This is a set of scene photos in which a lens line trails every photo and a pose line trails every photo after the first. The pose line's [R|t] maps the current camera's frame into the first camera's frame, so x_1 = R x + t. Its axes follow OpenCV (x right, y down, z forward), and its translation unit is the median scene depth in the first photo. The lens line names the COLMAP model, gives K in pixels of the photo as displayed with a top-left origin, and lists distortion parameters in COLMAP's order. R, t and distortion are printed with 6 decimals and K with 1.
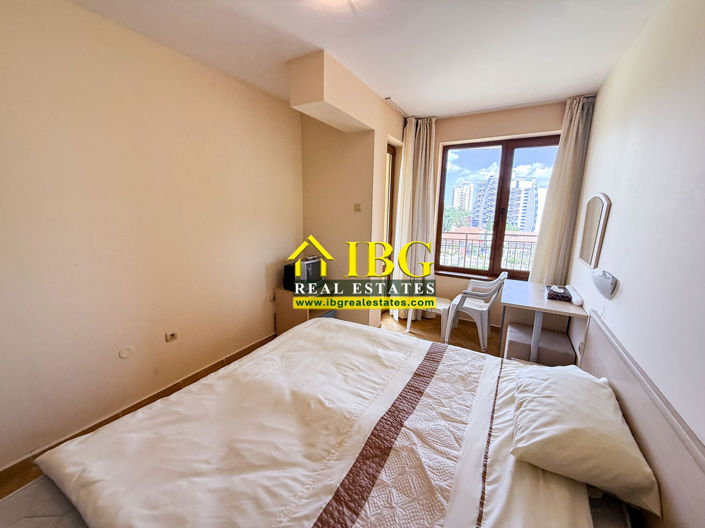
lens RADIAL K [[282.5, 0, 352.5], [0, 282.5, 262.7], [0, 0, 1]] dist [0.005553, -0.000327]
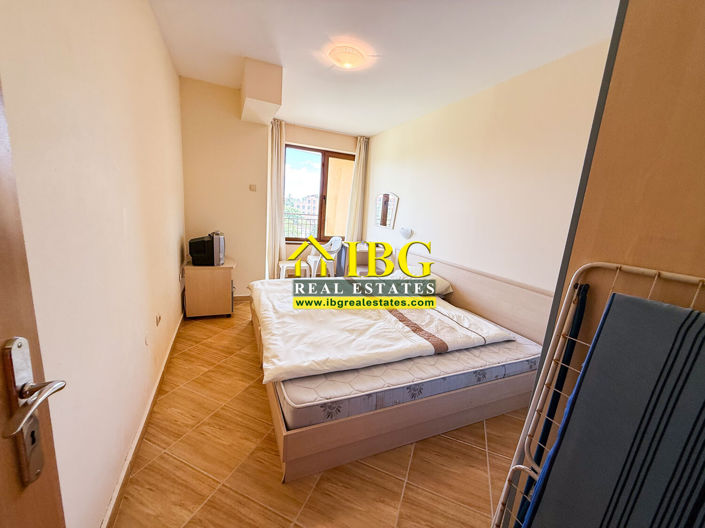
lens RADIAL K [[282.5, 0, 352.5], [0, 282.5, 262.7], [0, 0, 1]] dist [0.005553, -0.000327]
pose [[0.597448, -0.125199, 0.792074, -0.766214], [0.073225, 0.992128, 0.101588, 0.025633], [-0.798557, -0.002693, 0.601913, -0.037817]]
